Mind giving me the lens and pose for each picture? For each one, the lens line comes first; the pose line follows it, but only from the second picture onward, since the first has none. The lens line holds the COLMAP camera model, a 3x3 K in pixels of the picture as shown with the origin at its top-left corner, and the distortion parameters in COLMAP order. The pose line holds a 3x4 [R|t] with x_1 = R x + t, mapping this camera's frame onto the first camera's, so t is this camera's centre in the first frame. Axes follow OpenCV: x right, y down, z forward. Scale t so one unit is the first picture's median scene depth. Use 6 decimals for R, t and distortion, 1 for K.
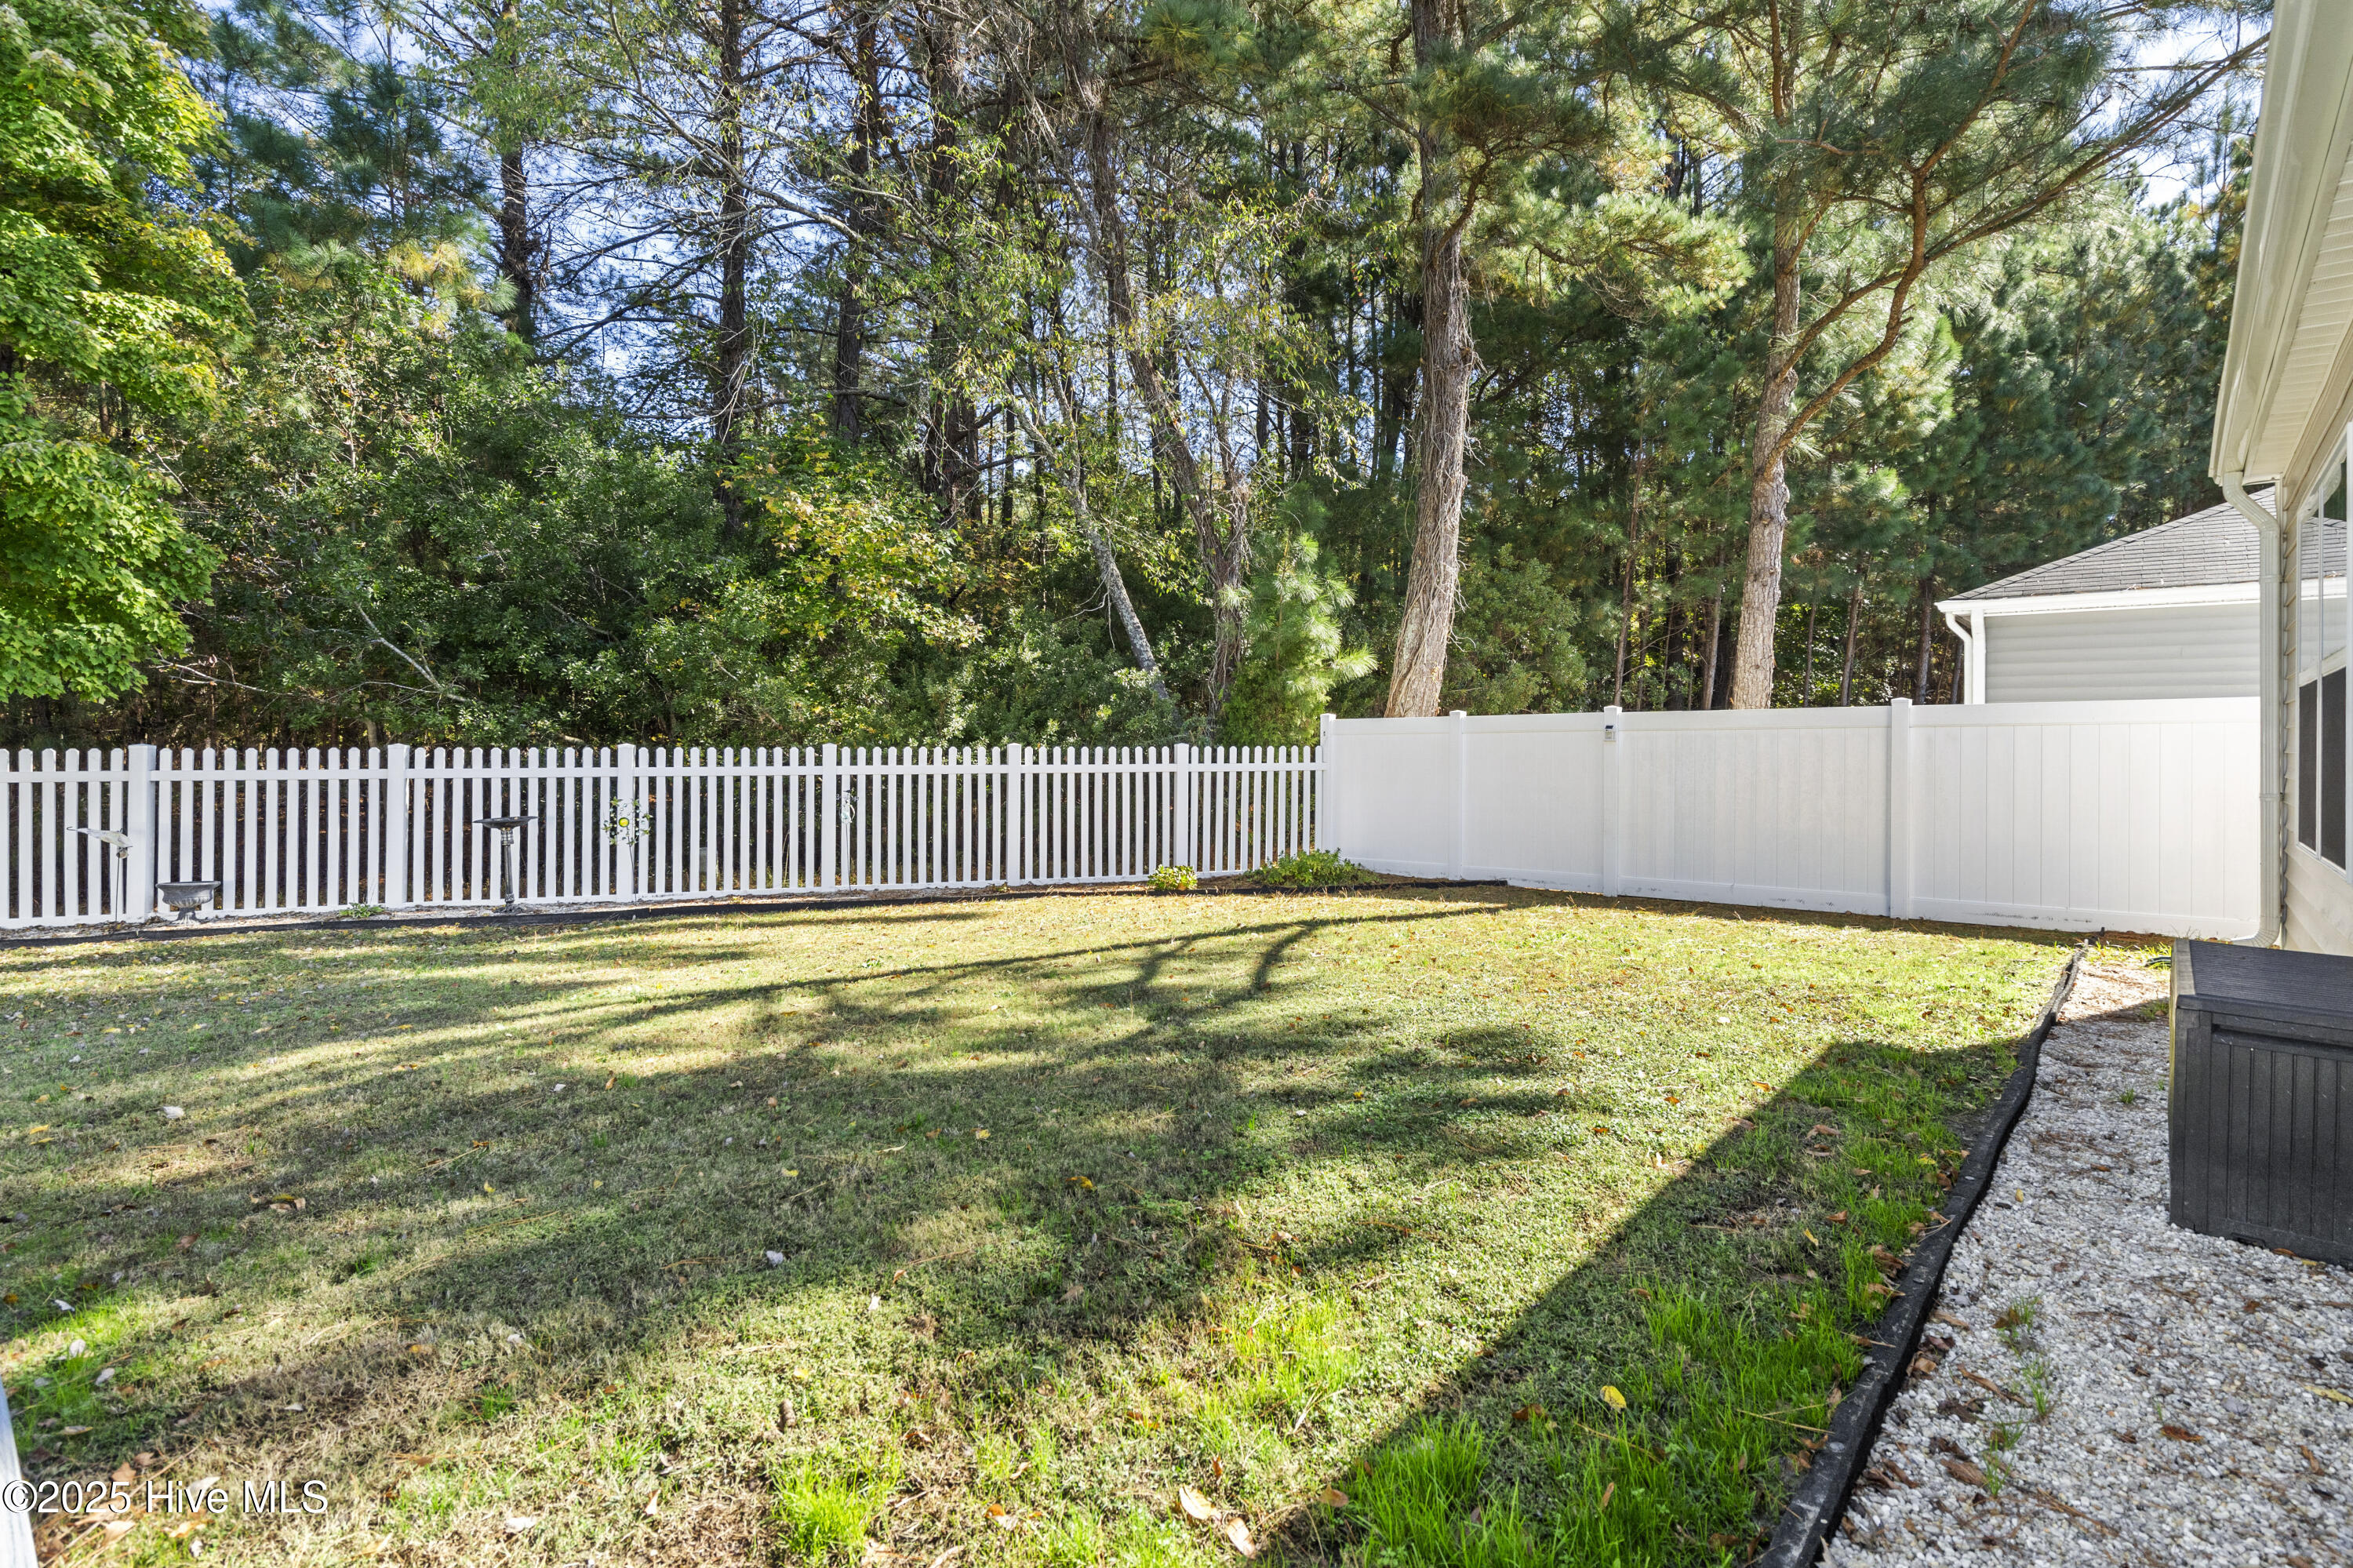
lens RADIAL K [[1076.9, 0, 1176.4], [0, 1076.9, 760.8], [0, 0, 1]] dist [0.000700, 0.000315]
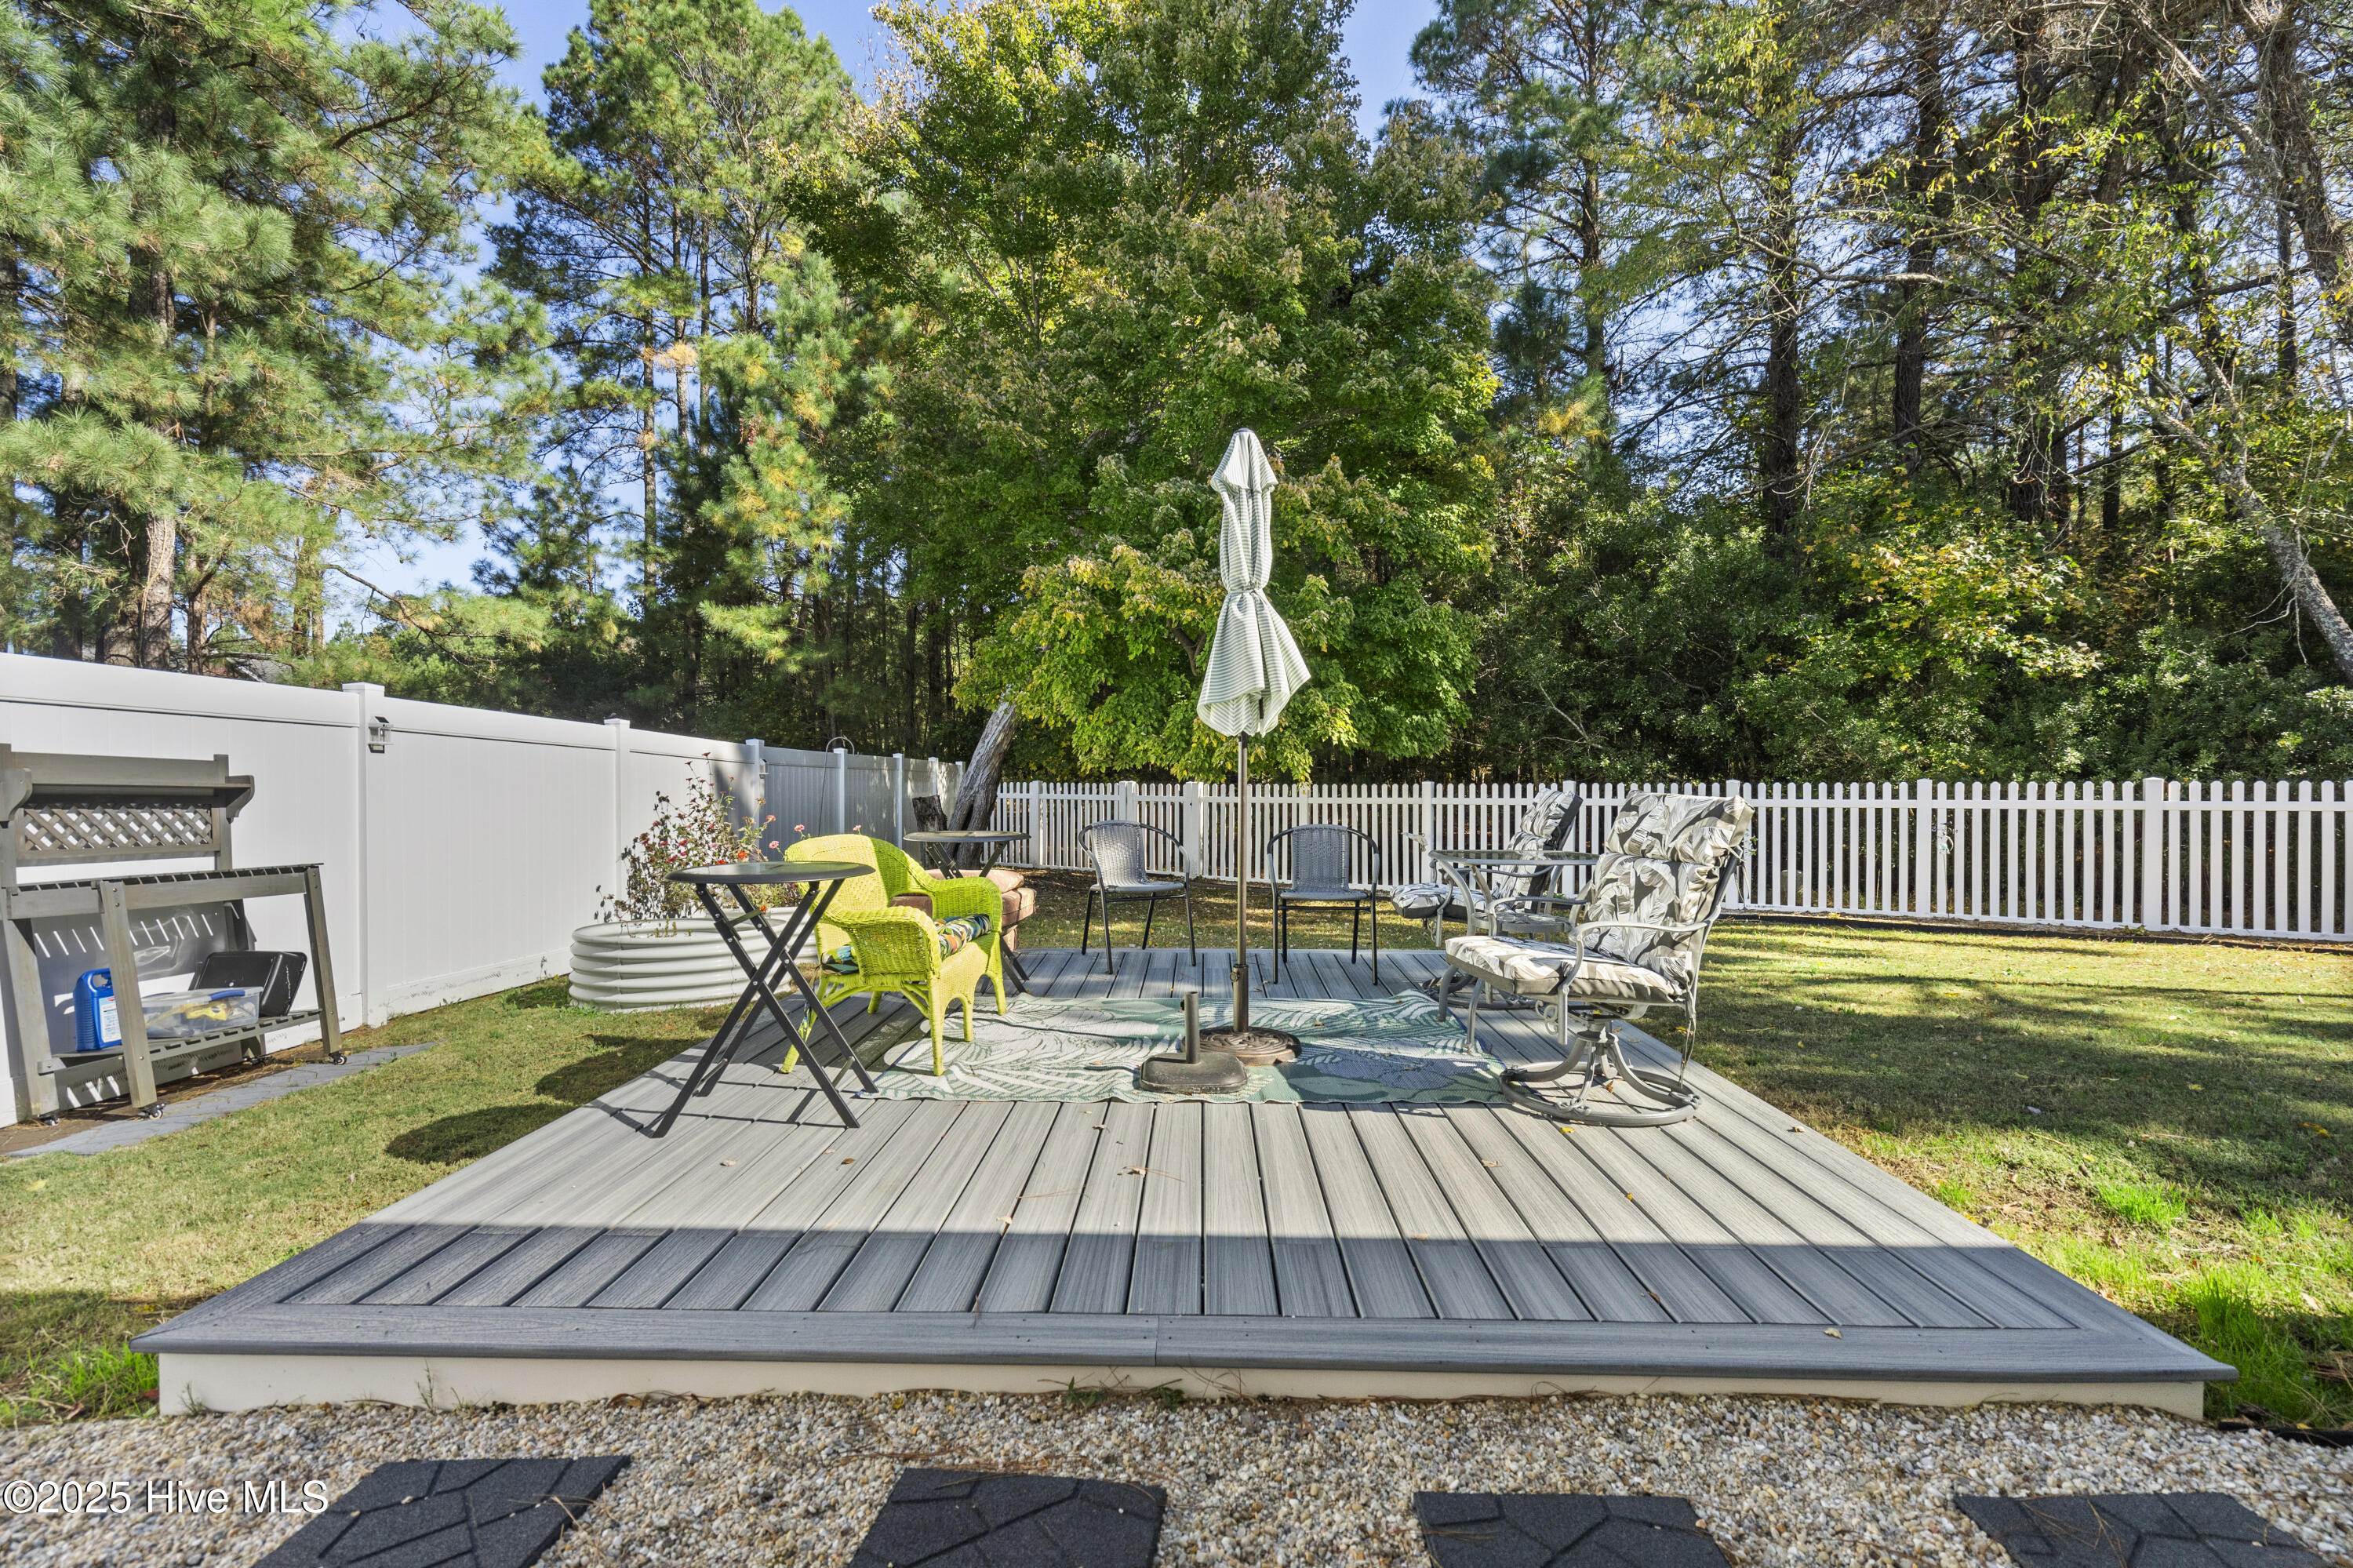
lens RADIAL K [[1076.9, 0, 1177.9], [0, 1076.9, 788.5], [0, 0, 1]] dist [0.000700, 0.000315]
pose [[0.659034, 0.002143, -0.752110, -0.005844], [-0.007865, 0.999961, -0.004043, 0.003314], [0.752072, 0.008580, 0.659025, -0.243606]]
